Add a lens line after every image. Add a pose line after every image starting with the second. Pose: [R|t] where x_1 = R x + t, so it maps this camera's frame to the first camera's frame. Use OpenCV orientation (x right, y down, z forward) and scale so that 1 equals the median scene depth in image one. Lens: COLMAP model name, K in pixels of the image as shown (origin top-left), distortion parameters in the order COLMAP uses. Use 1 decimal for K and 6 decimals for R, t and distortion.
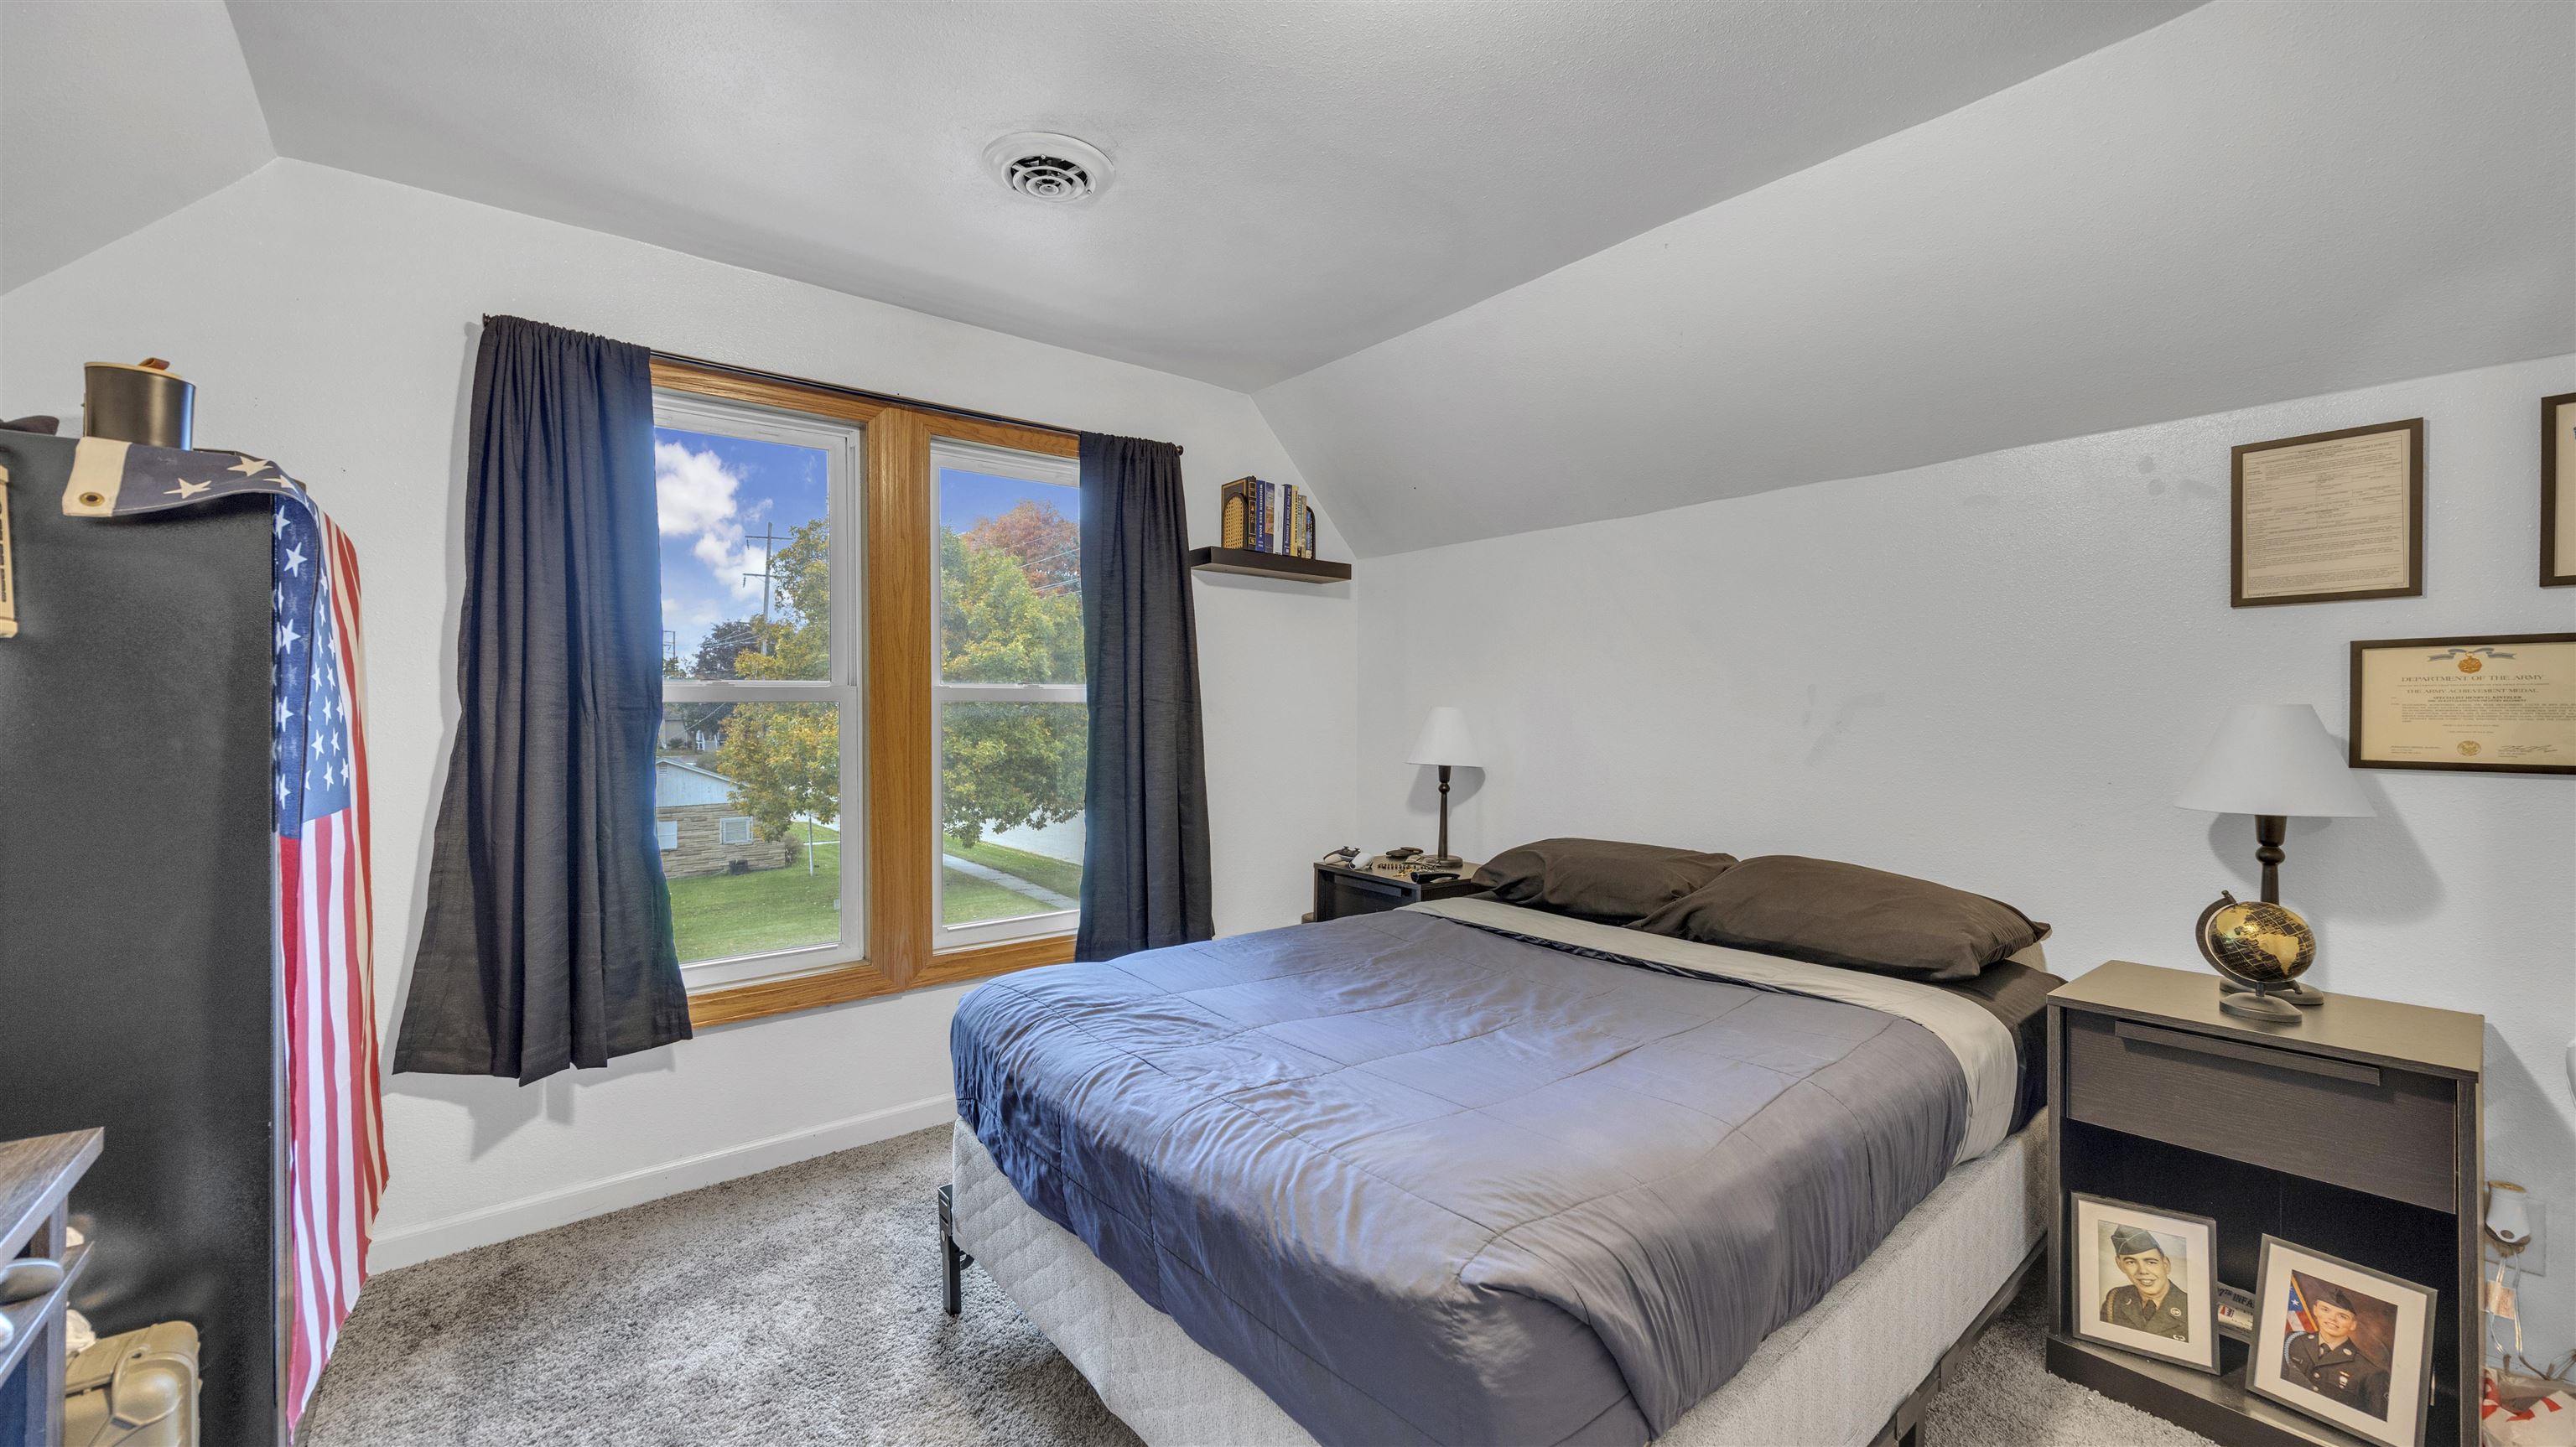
lens RADIAL K [[989.6, 0, 1285.2], [0, 989.6, 714.5], [0, 0, 1]] dist [-0.000429, -0.000308]
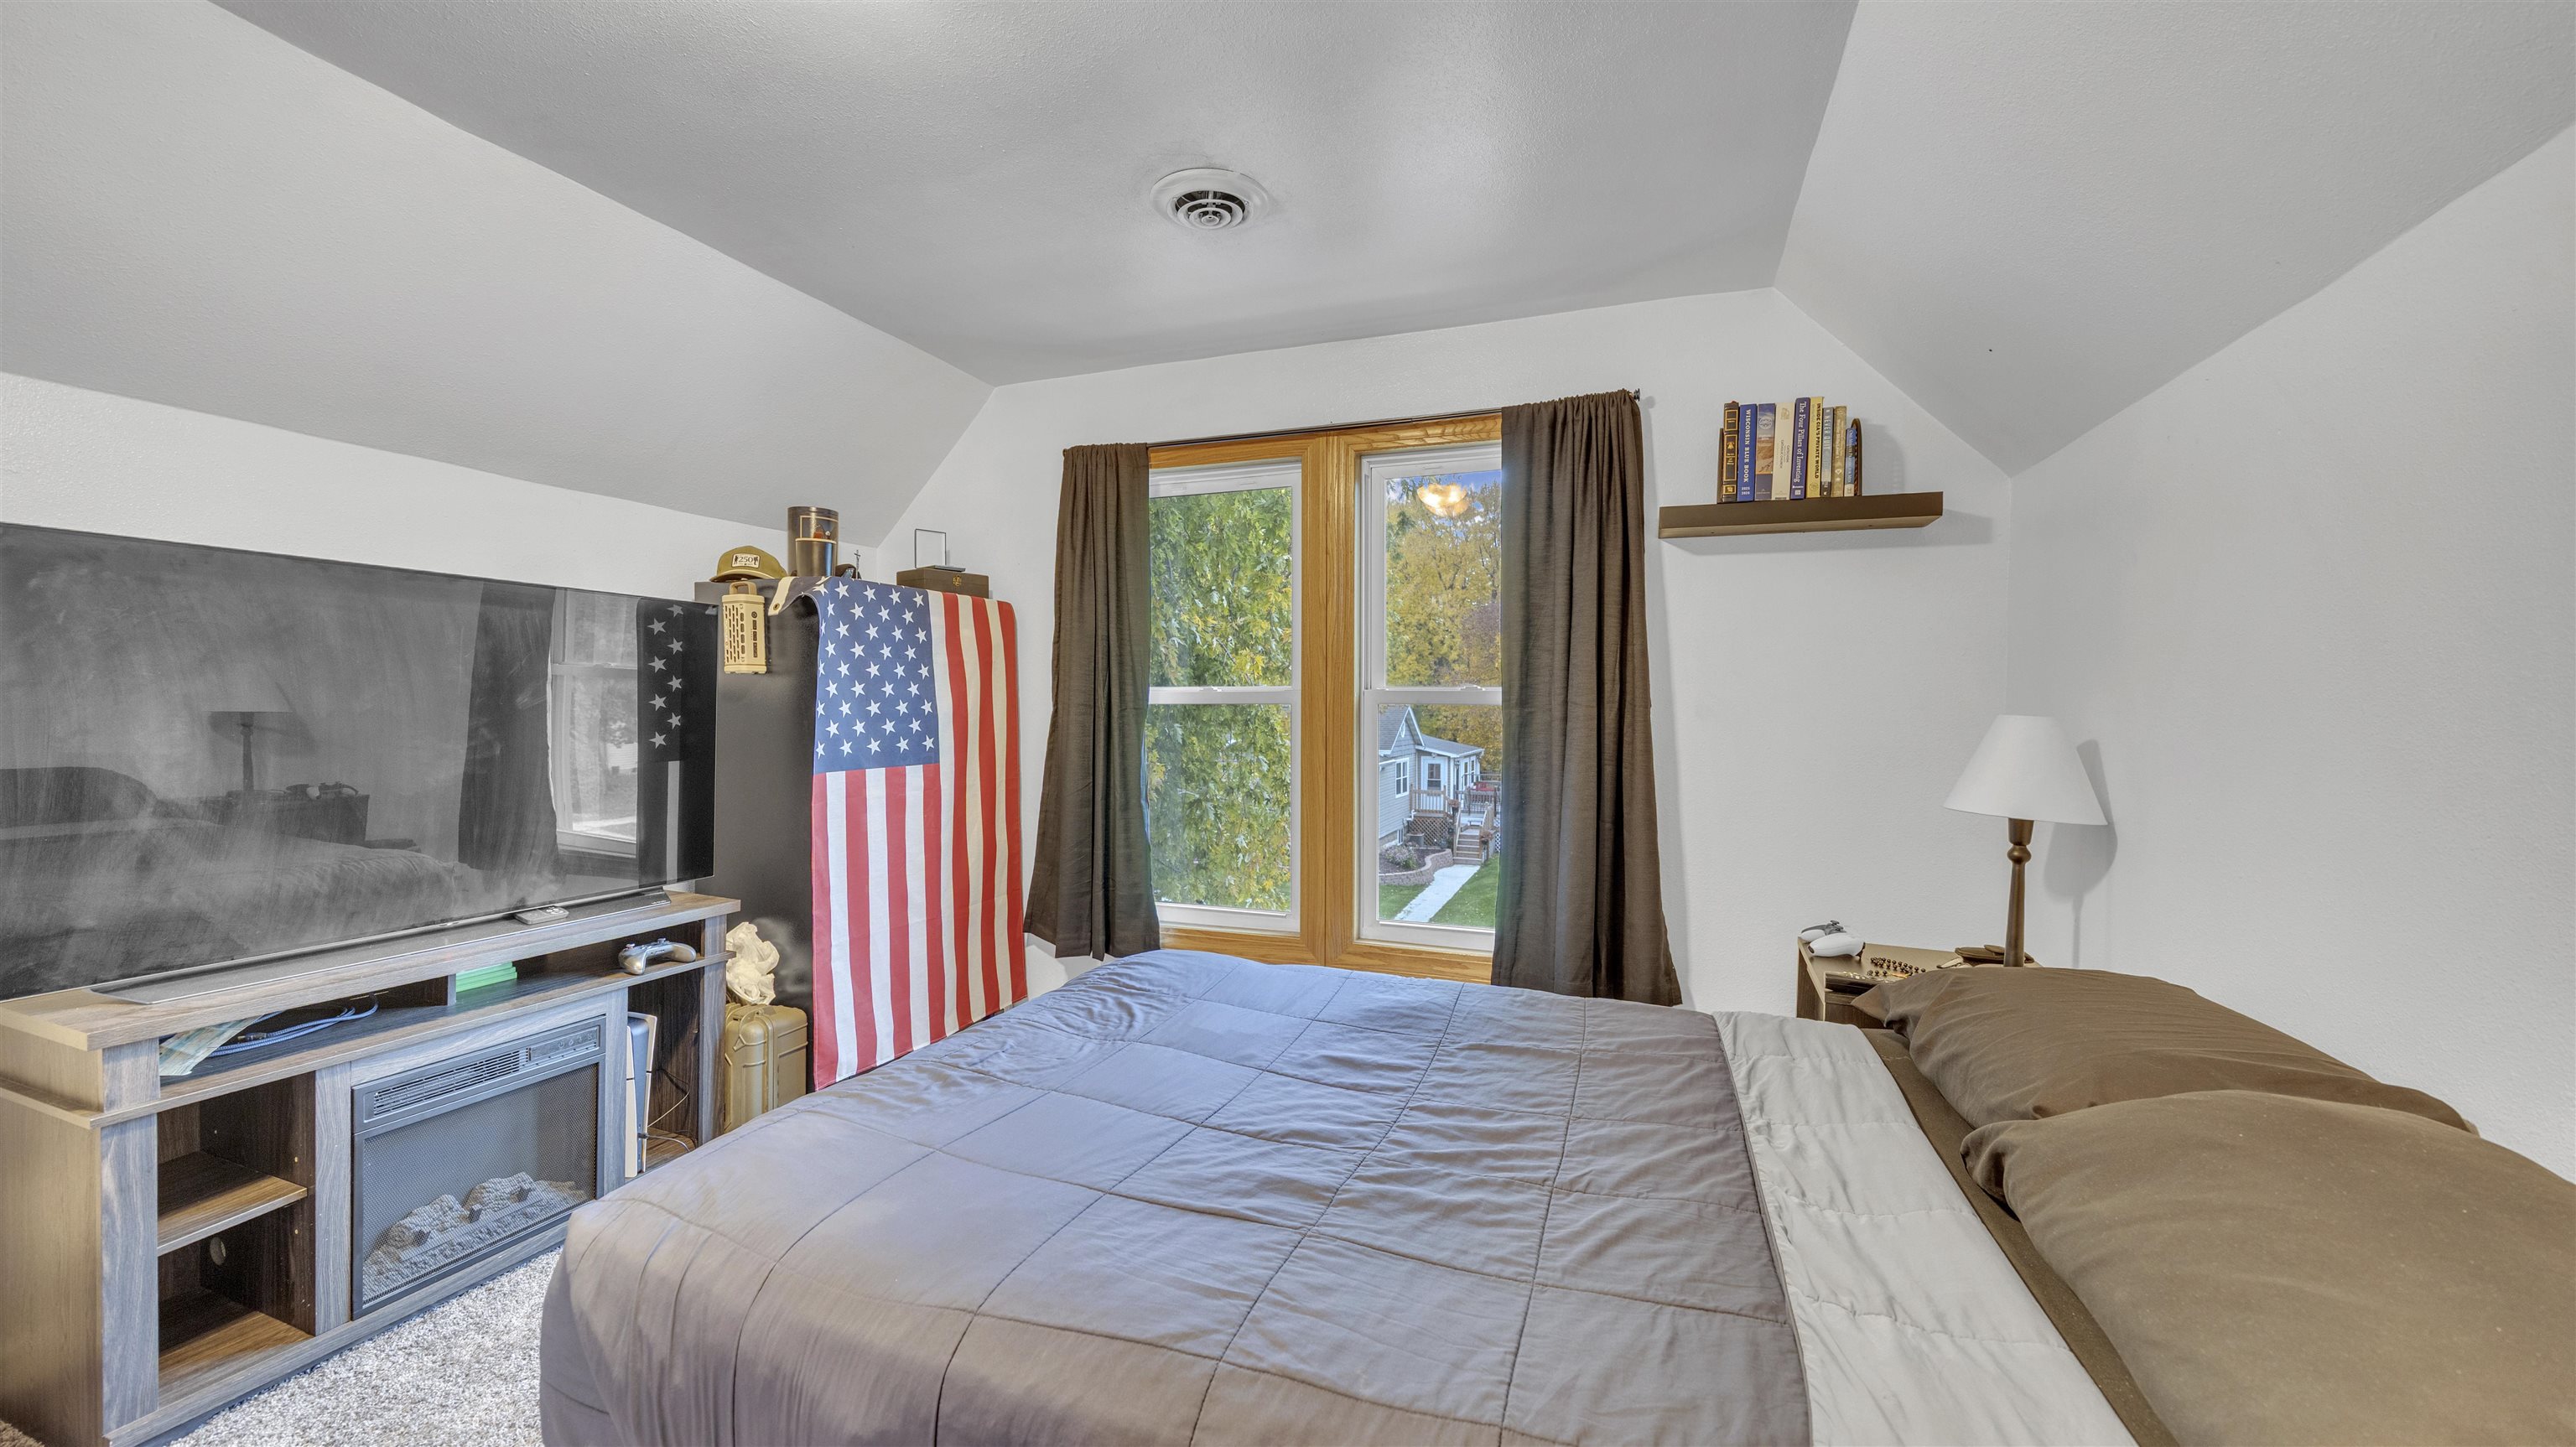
lens RADIAL K [[989.6, 0, 1208.5], [0, 989.6, 715.6], [0, 0, 1]] dist [-0.000429, -0.000308]
pose [[0.495979, 0.010731, -0.868268, 0.440923], [-0.016516, 0.999859, 0.002924, -0.001132], [0.868177, 0.012890, 0.496087, 0.308877]]
